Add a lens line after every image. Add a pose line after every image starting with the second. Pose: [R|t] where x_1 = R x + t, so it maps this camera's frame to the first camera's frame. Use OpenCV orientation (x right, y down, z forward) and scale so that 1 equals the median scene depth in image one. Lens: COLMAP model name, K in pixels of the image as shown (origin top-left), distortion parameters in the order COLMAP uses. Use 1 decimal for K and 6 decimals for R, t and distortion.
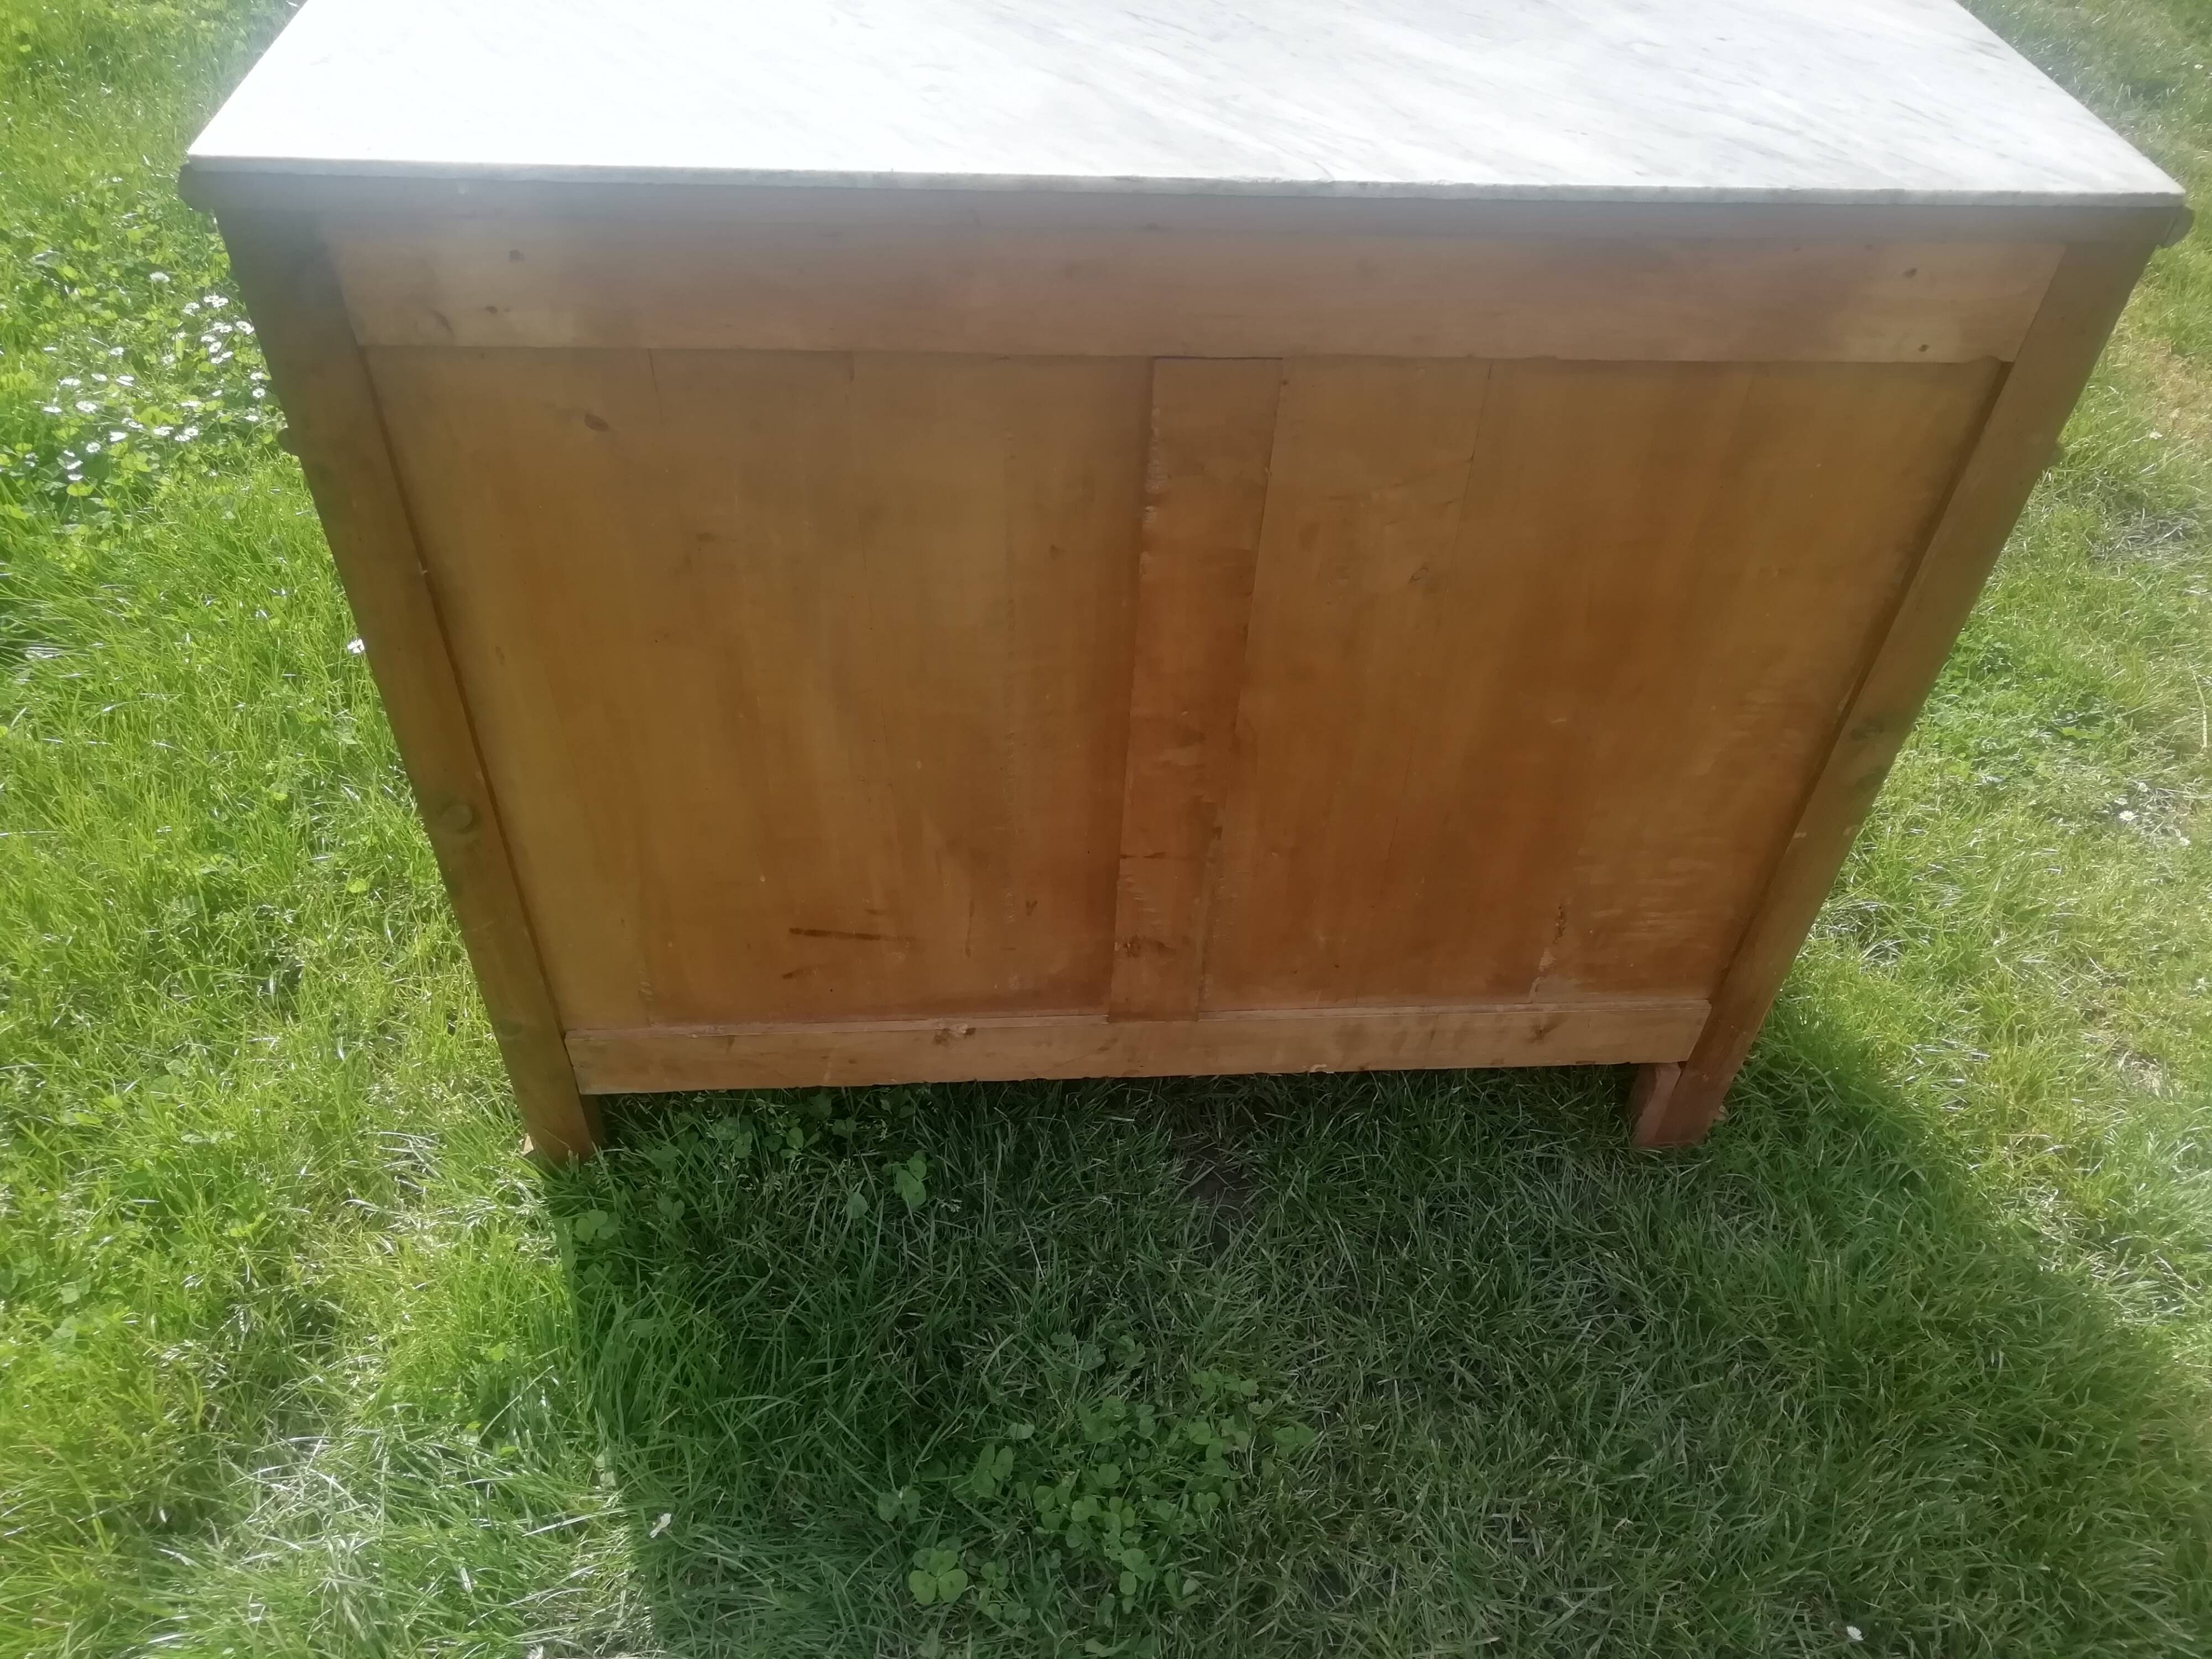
lens RADIAL K [[1674.3, 0, 1095.8], [0, 1674.3, 834.6], [0, 0, 1]] dist [0.028756, -0.022914]
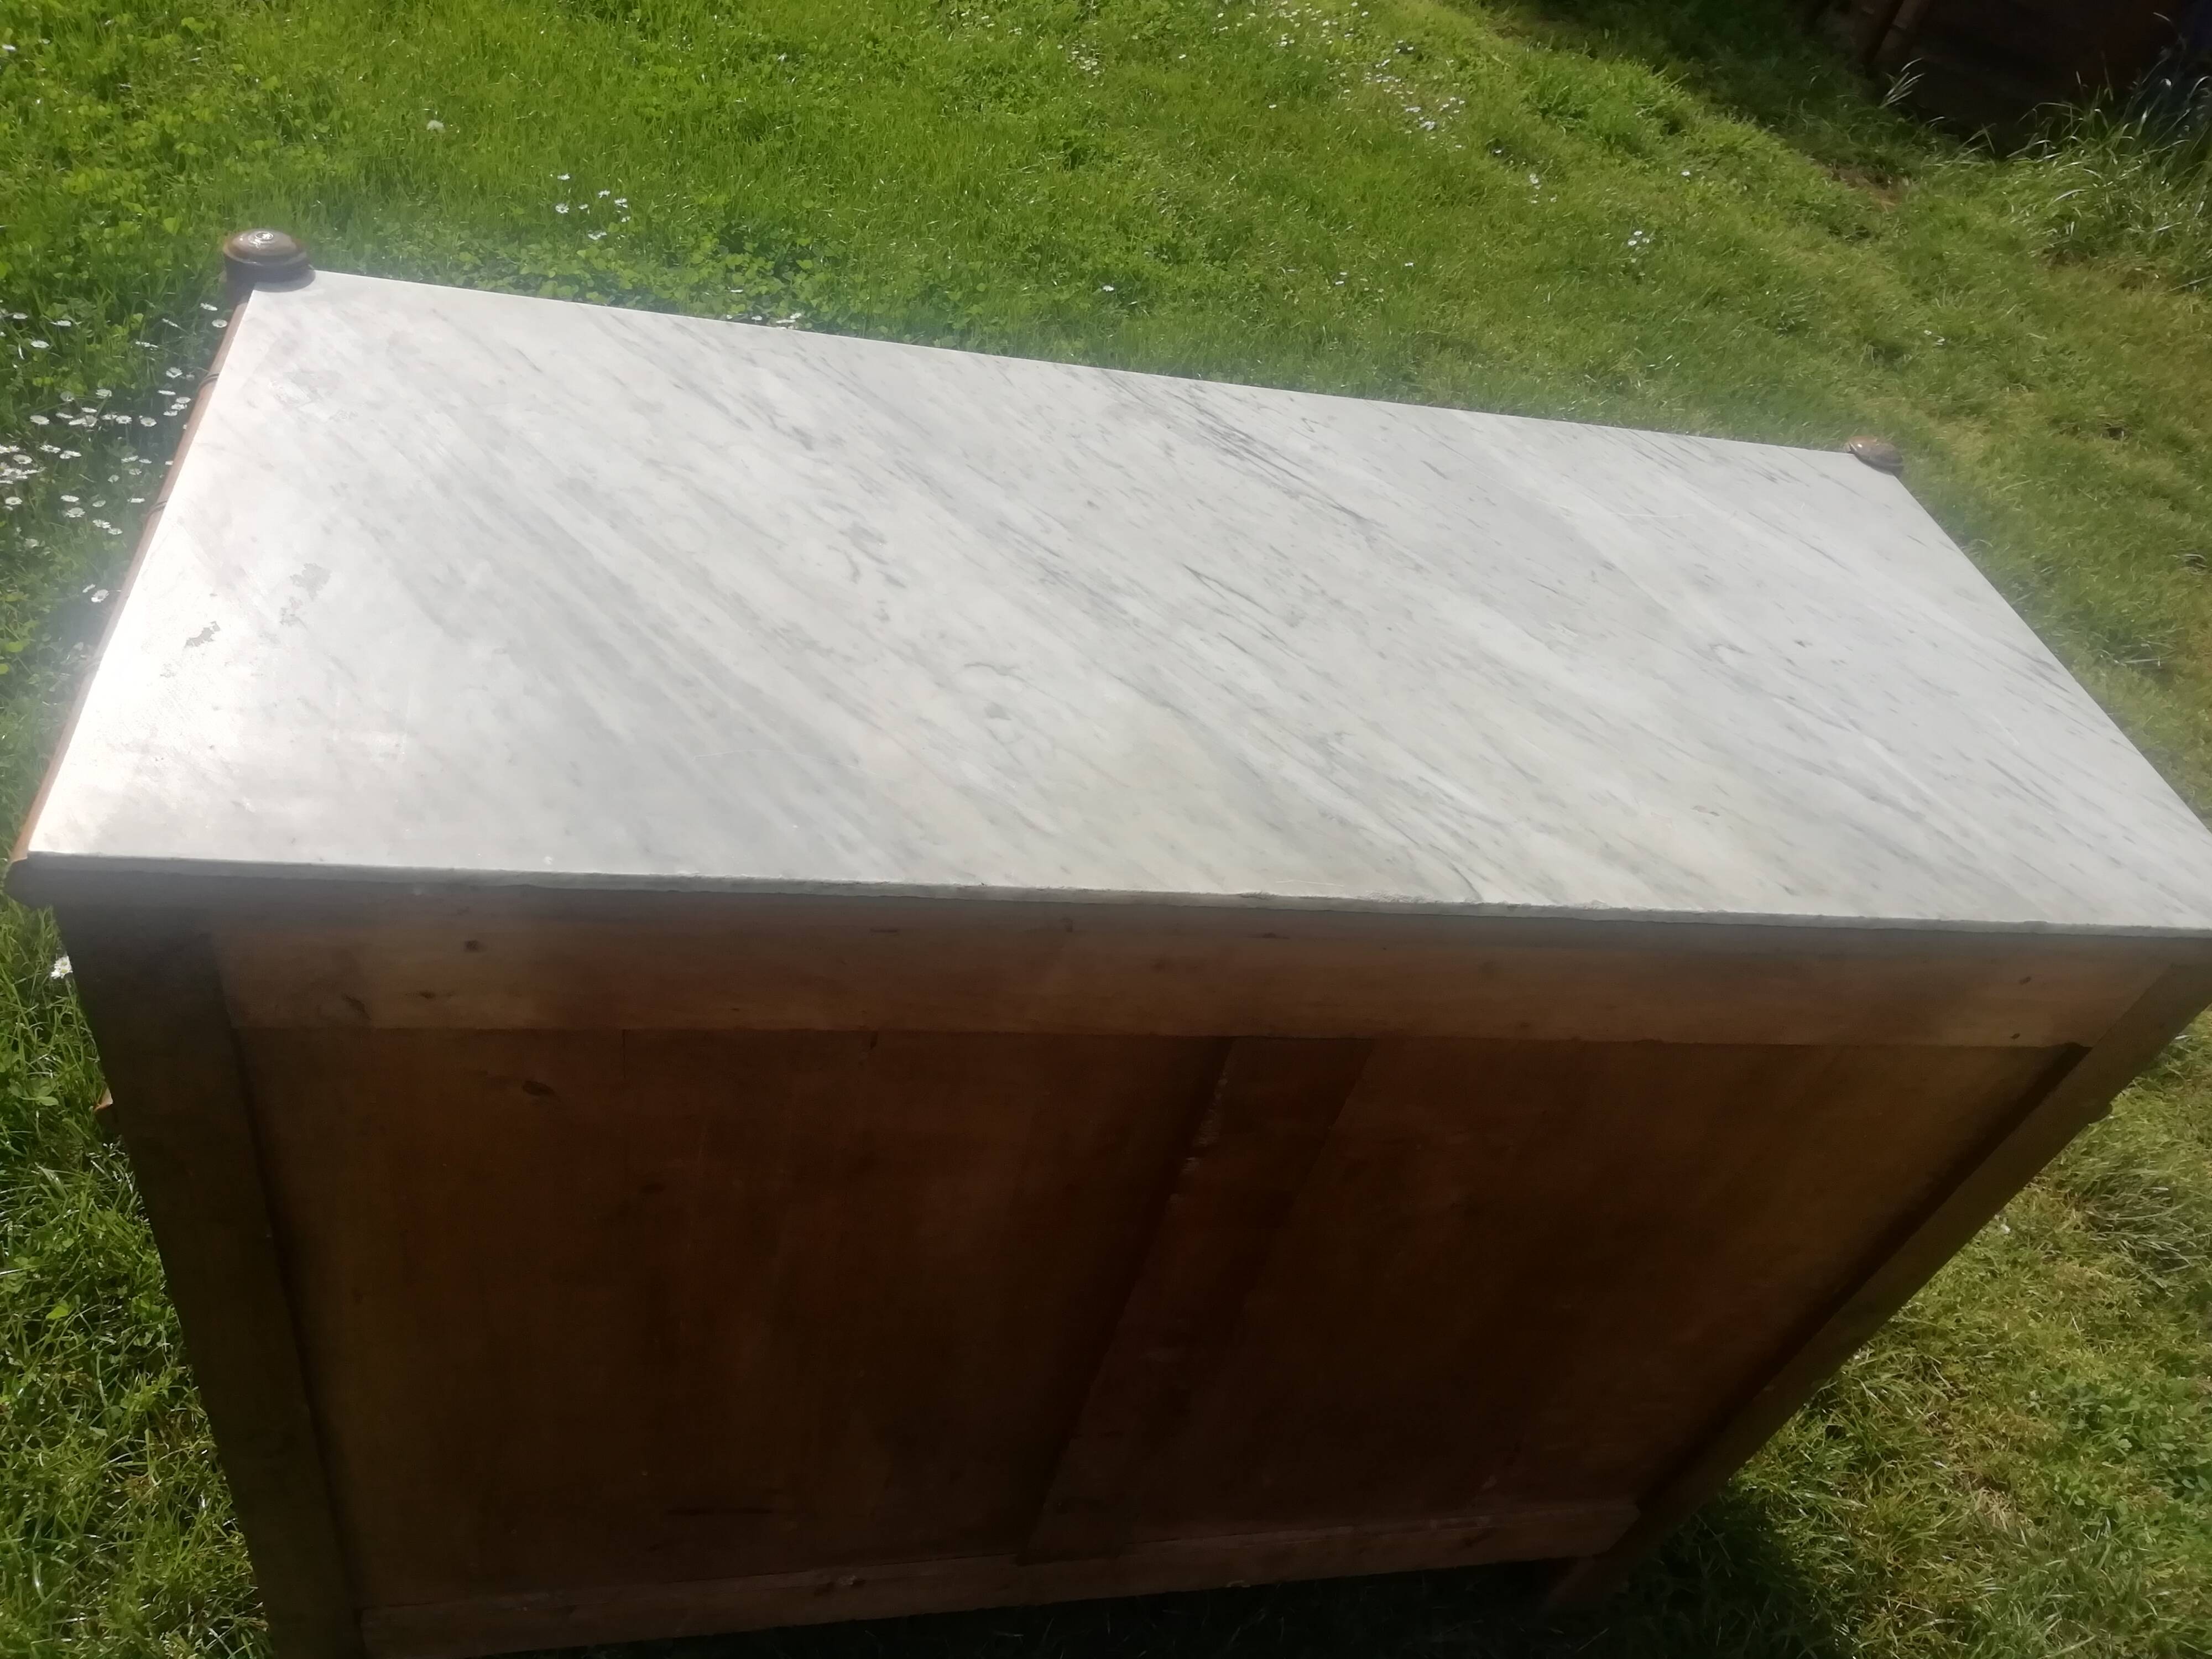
lens RADIAL K [[1684.0, 0, 1111.2], [0, 1684.0, 830.0], [0, 0, 1]] dist [0.029382, -0.030651]
pose [[0.979598, 0.056233, 0.192938, -0.185610], [-0.053718, 0.998389, -0.018248, -0.349327], [-0.193653, 0.007511, 0.981041, 0.166464]]
